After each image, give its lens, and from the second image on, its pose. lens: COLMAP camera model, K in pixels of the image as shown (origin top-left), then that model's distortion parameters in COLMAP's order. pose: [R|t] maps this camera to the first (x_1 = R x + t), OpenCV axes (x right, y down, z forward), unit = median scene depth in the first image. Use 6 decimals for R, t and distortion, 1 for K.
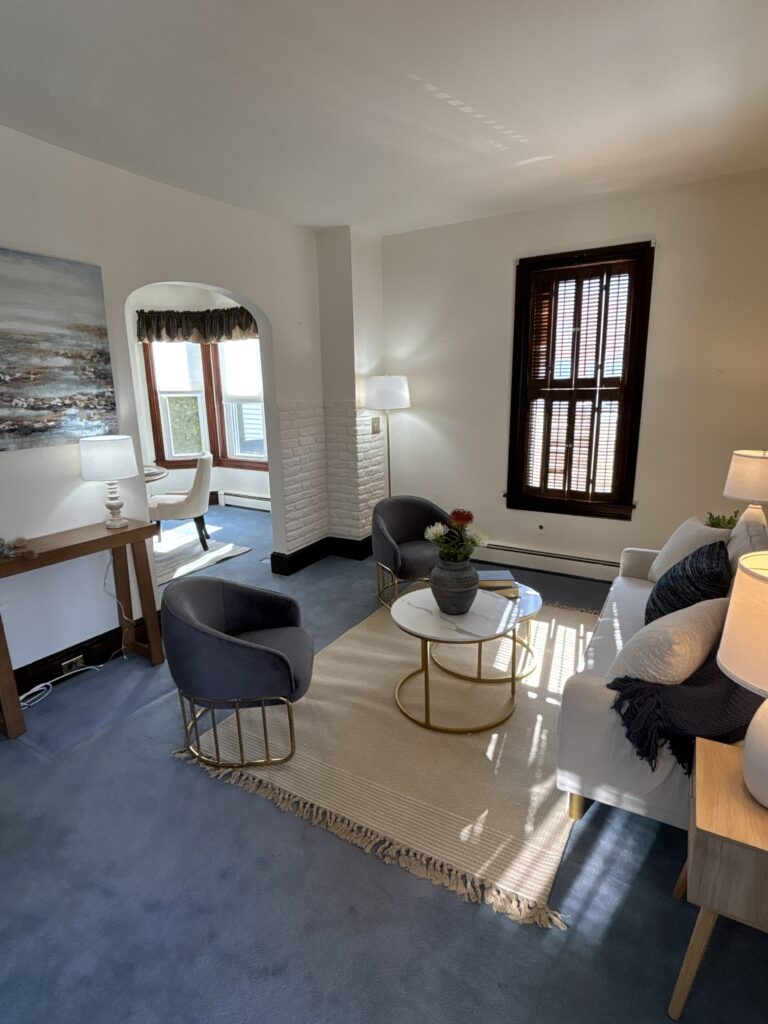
lens RADIAL K [[511.1, 0, 386.4], [0, 511.1, 520.8], [0, 0, 1]] dist [-0.041858, -0.000088]
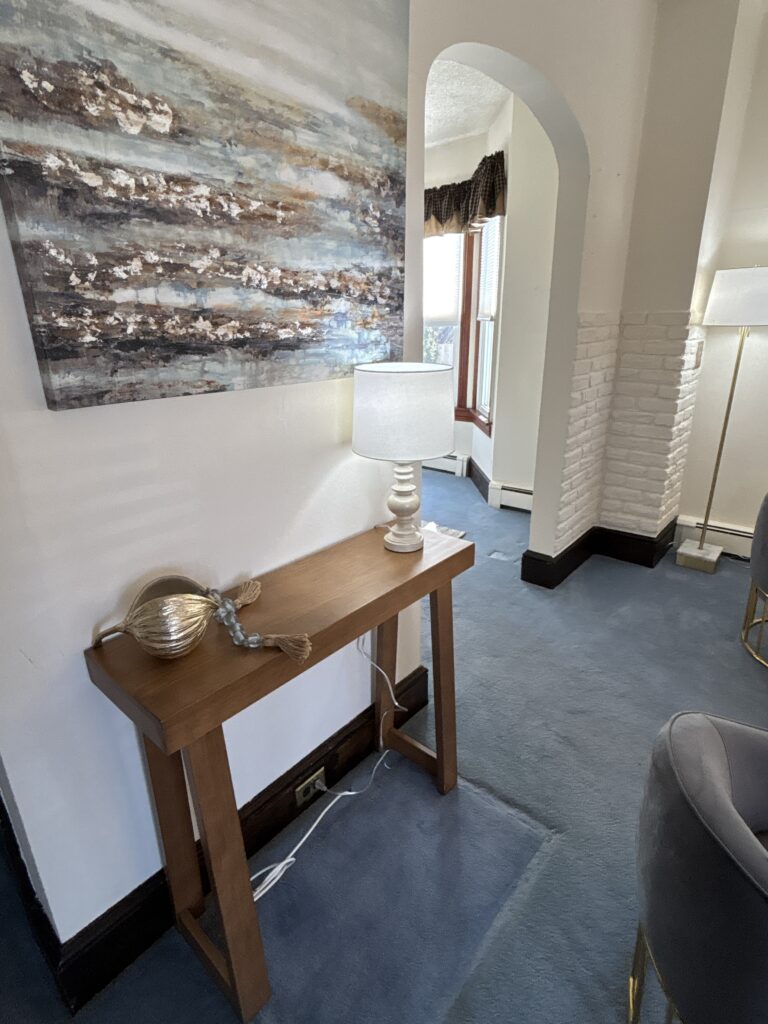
lens RADIAL K [[529.8, 0, 384.0], [0, 529.8, 512.0], [0, 0, 1]] dist [-0.006223, -0.001896]
pose [[0.986917, 0.052115, -0.152575, -0.486993], [-0.037576, 0.994607, 0.096671, -0.075817], [0.156790, -0.089673, 0.983553, 0.493968]]
